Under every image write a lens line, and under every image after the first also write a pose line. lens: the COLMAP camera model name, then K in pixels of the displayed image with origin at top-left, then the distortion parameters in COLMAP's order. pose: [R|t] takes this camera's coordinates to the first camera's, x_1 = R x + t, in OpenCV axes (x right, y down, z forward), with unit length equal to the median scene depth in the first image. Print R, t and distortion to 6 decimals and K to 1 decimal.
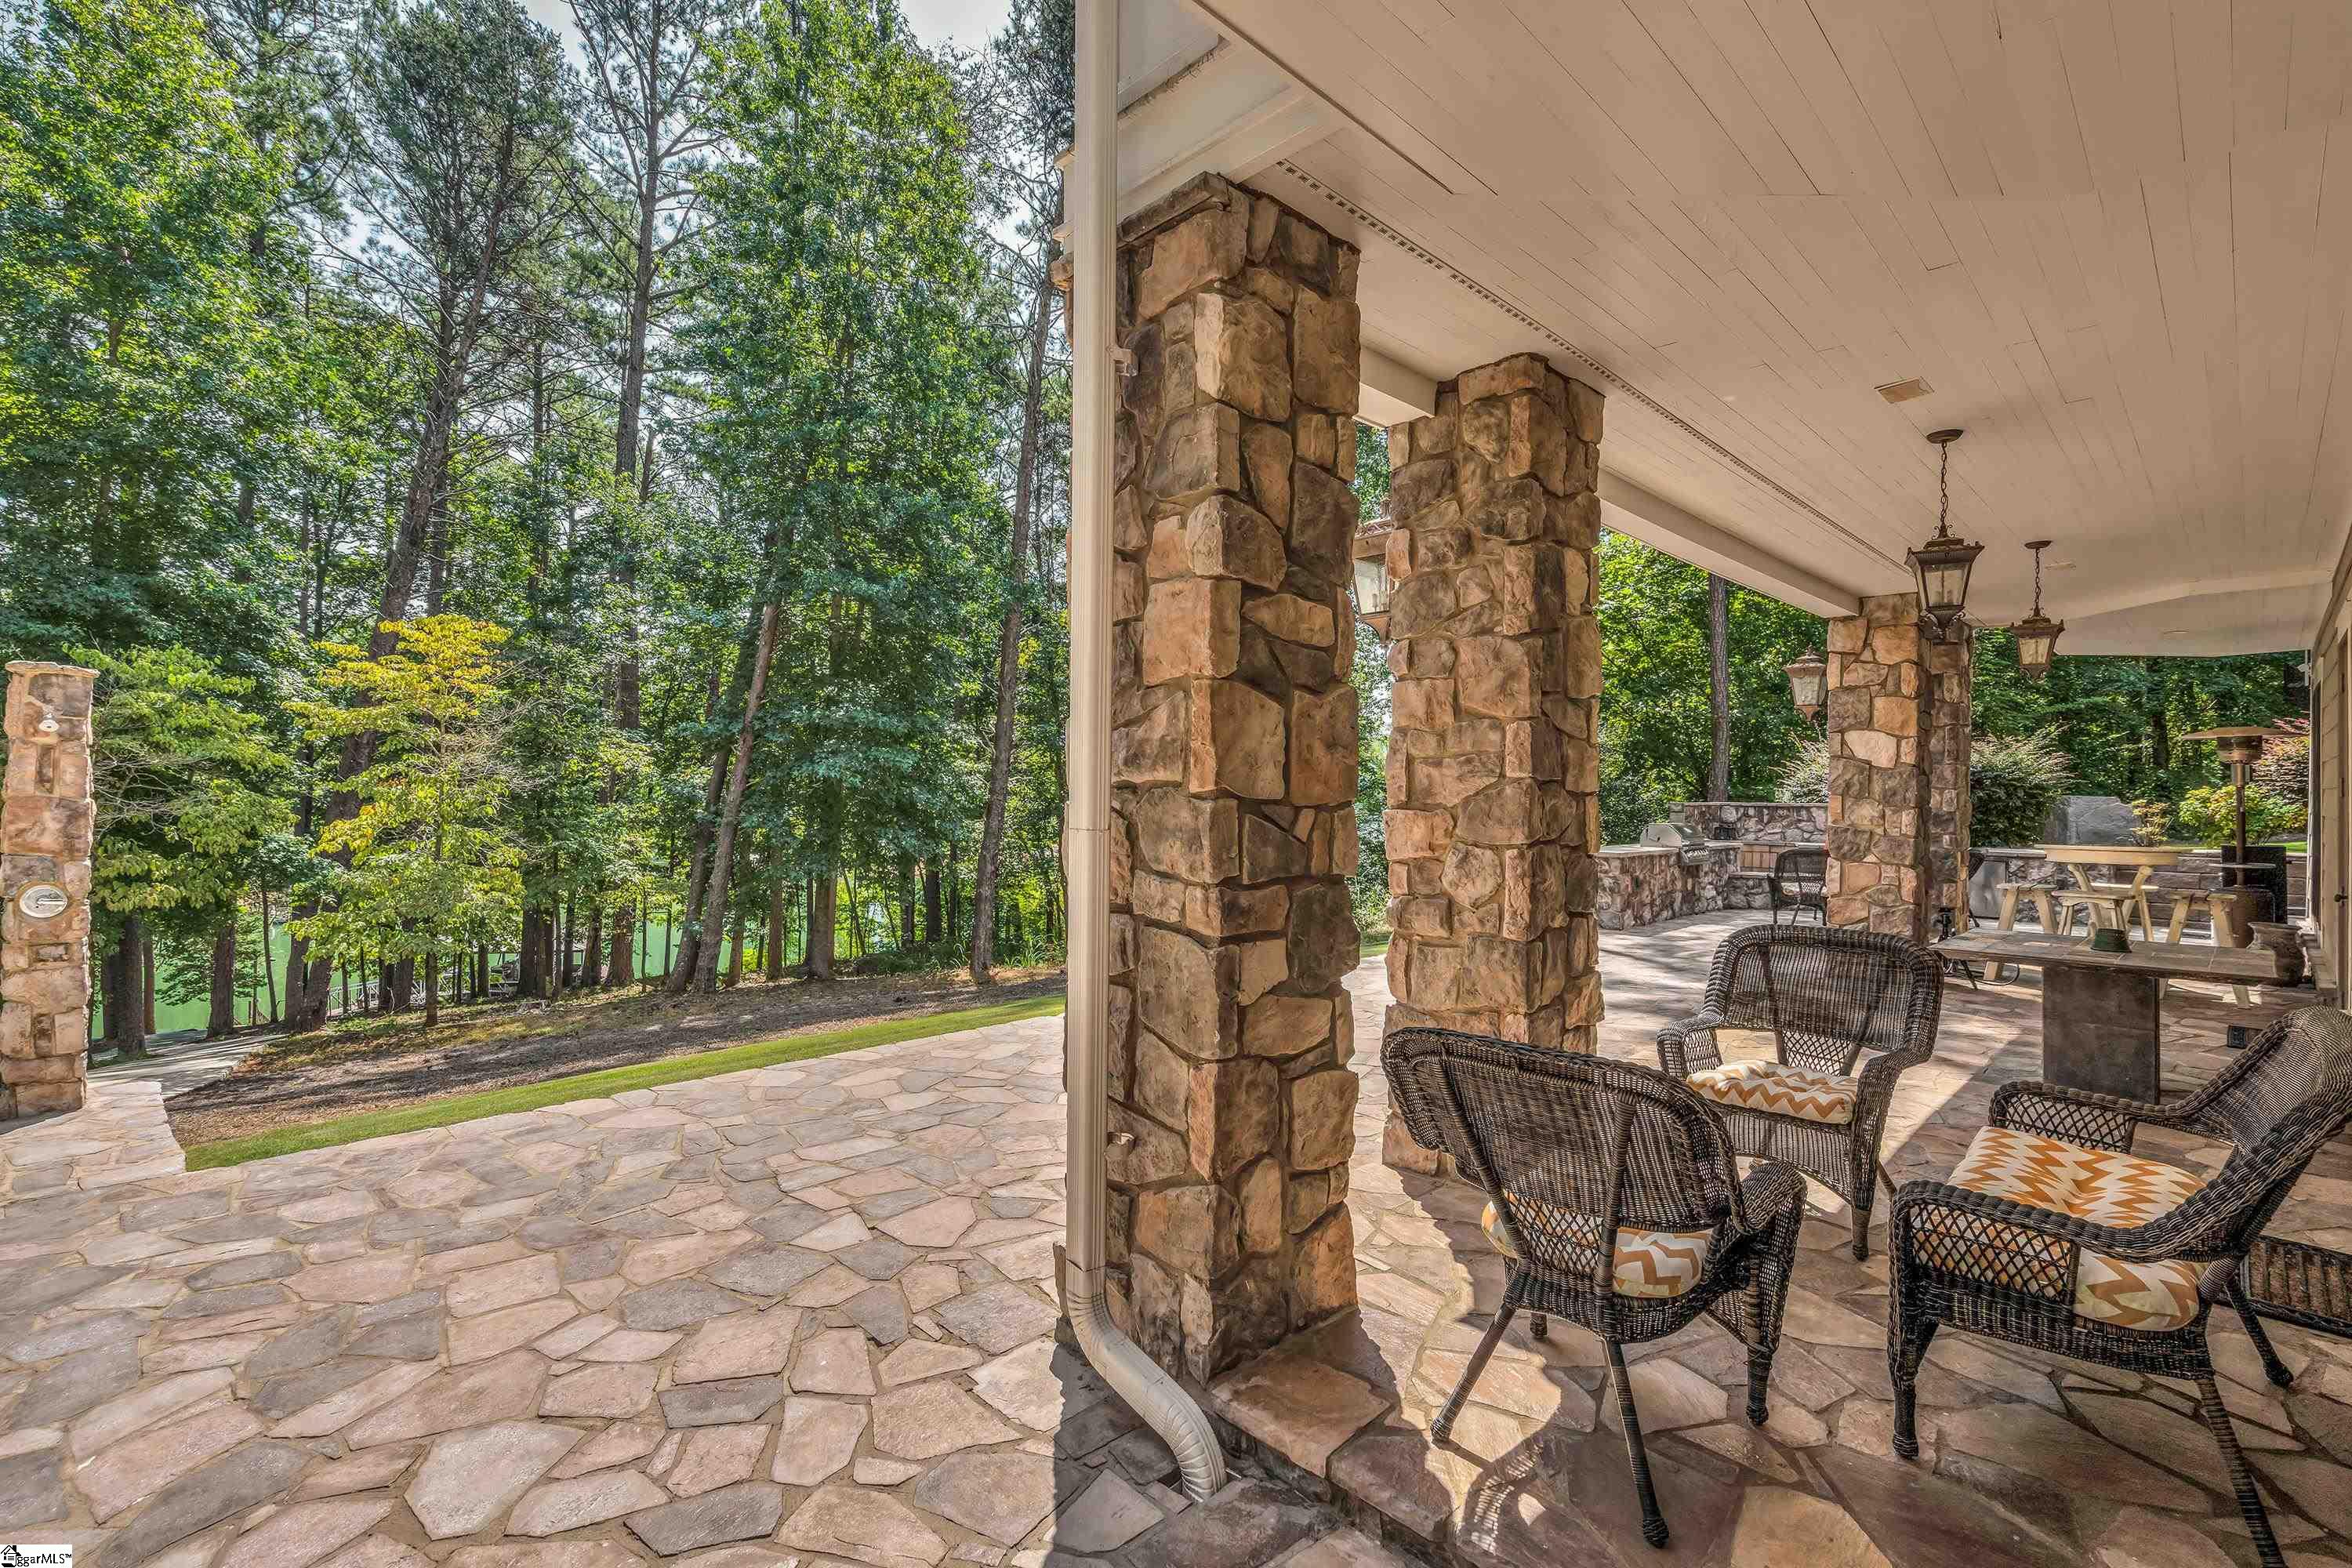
lens RADIAL K [[1038.8, 0, 1176.2], [0, 1038.8, 783.6], [0, 0, 1]] dist [0.000480, 0.000021]
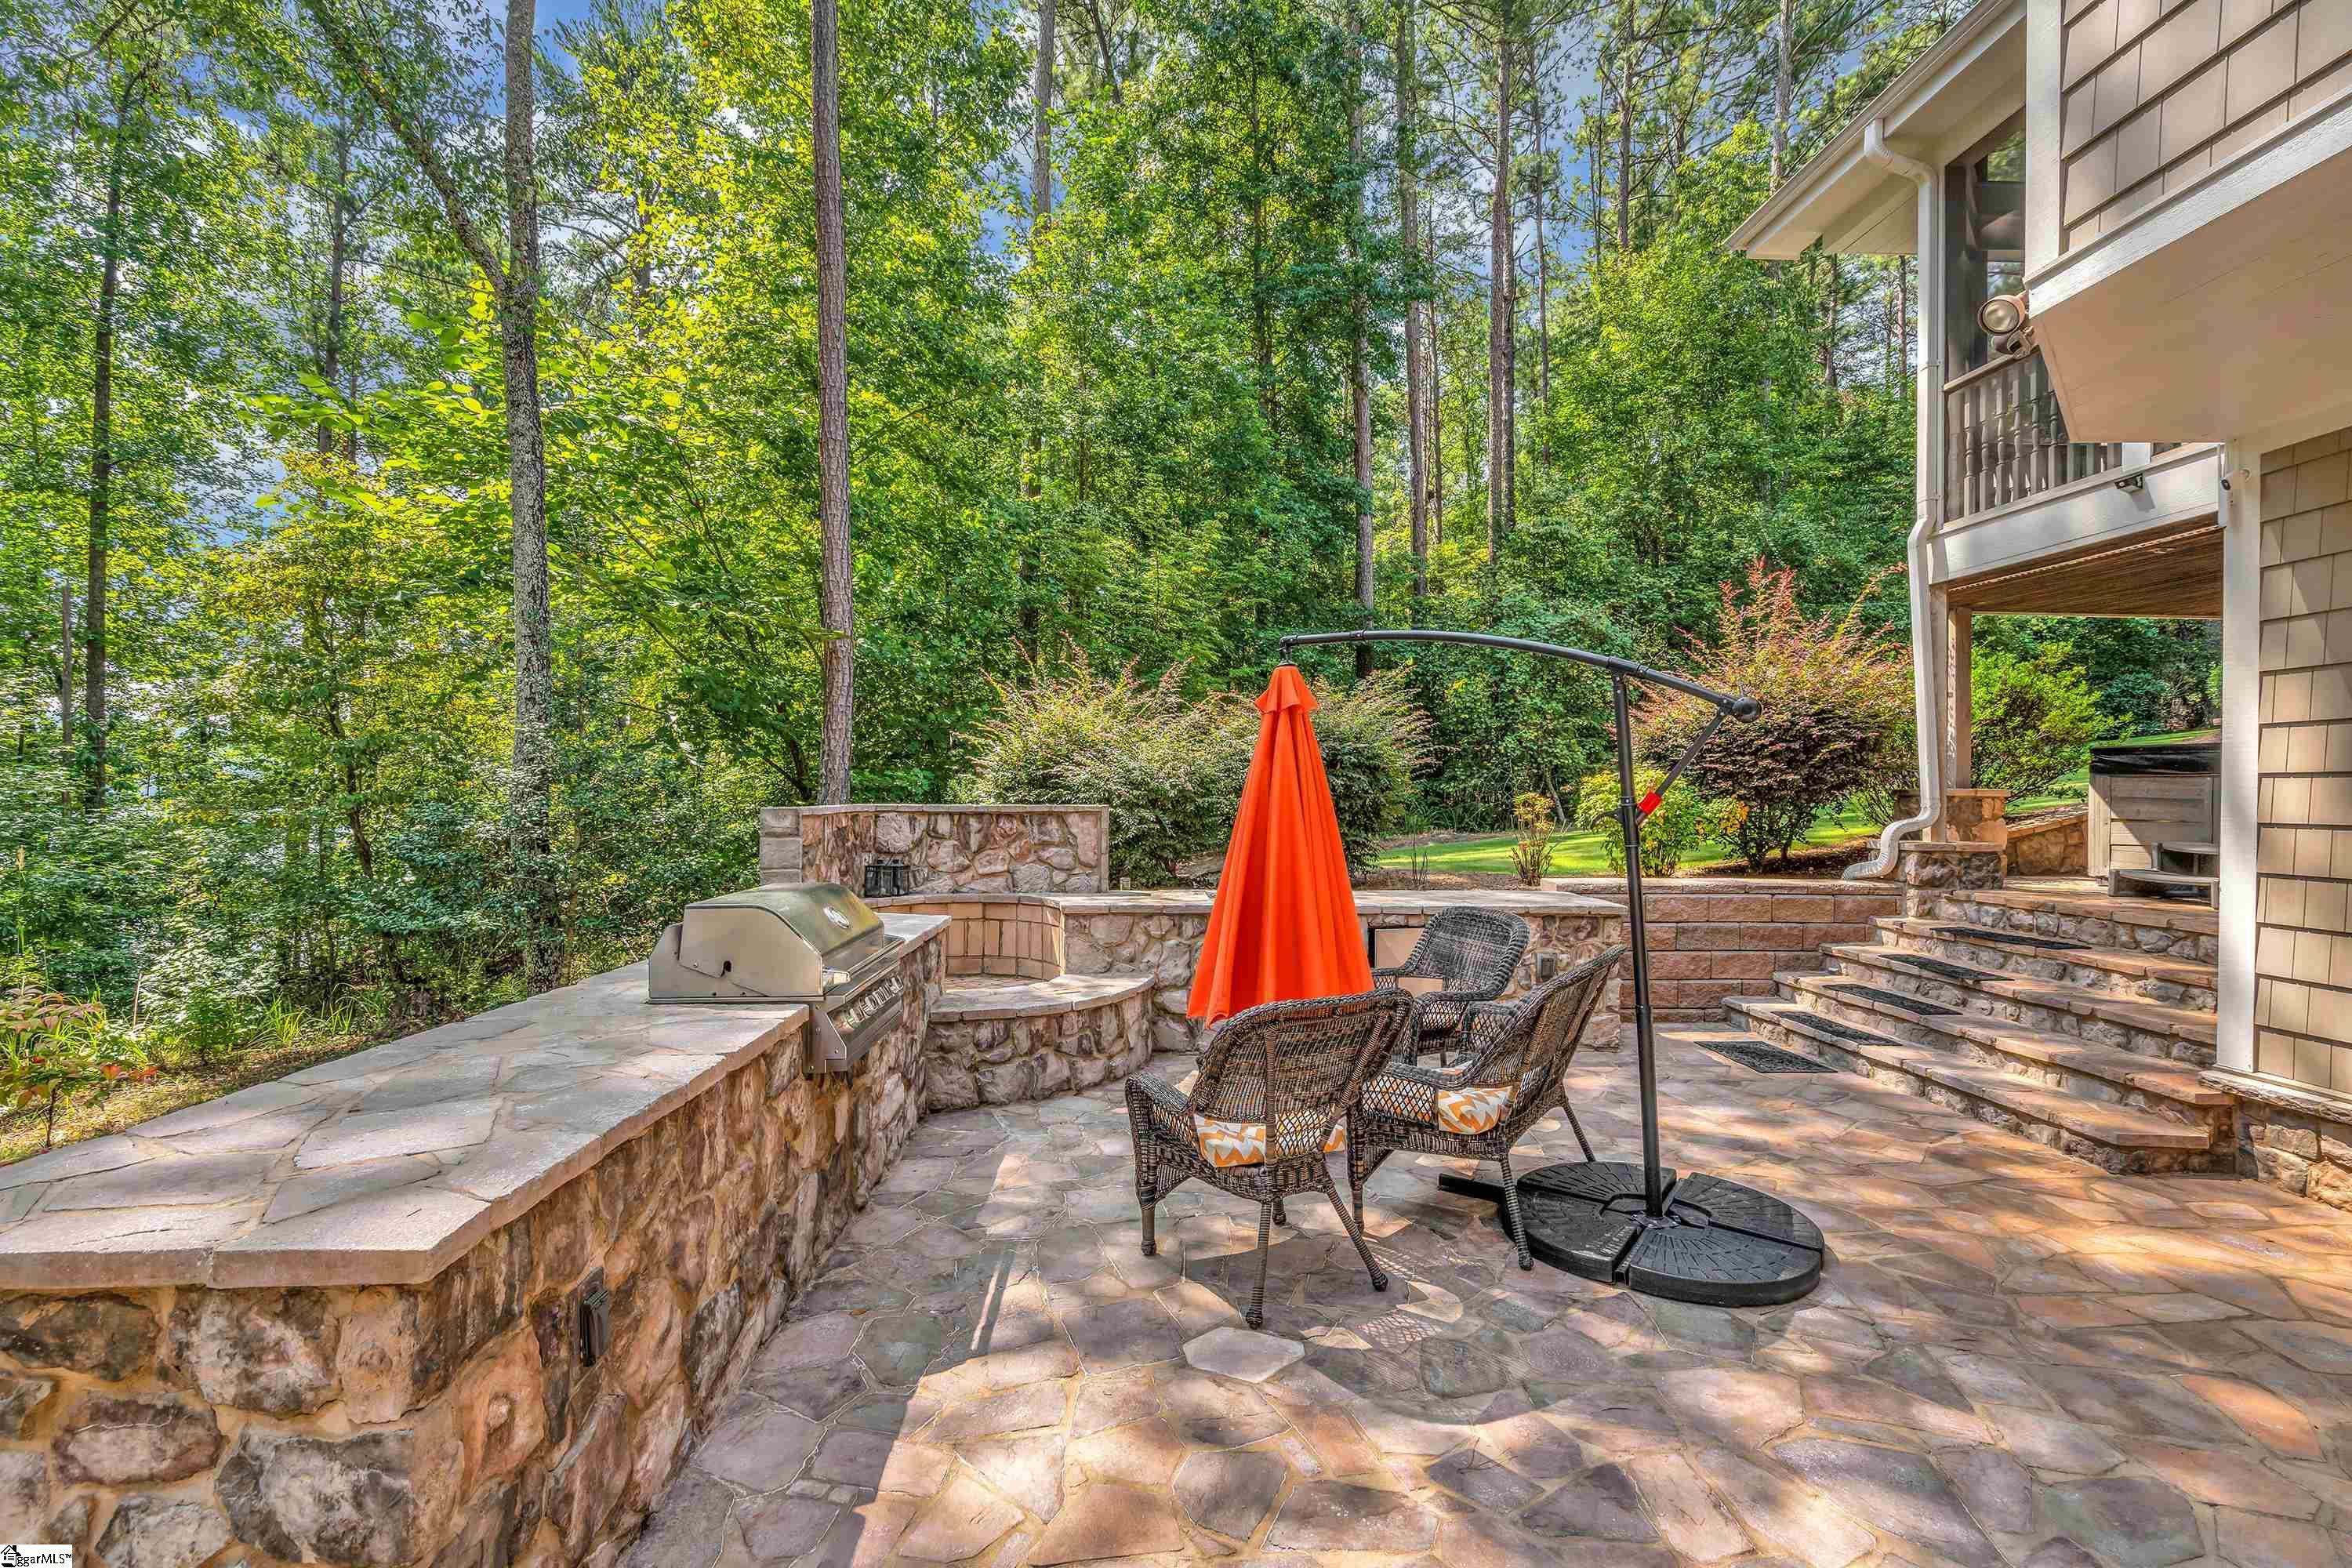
lens RADIAL K [[1038.8, 0, 1175.3], [0, 1038.8, 788.5], [0, 0, 1]] dist [0.000480, 0.000021]
pose [[0.671837, -0.002627, 0.740694, 0.299105], [-0.001285, 0.999988, 0.004713, 0.009478], [-0.740698, -0.004118, 0.671826, 0.639537]]
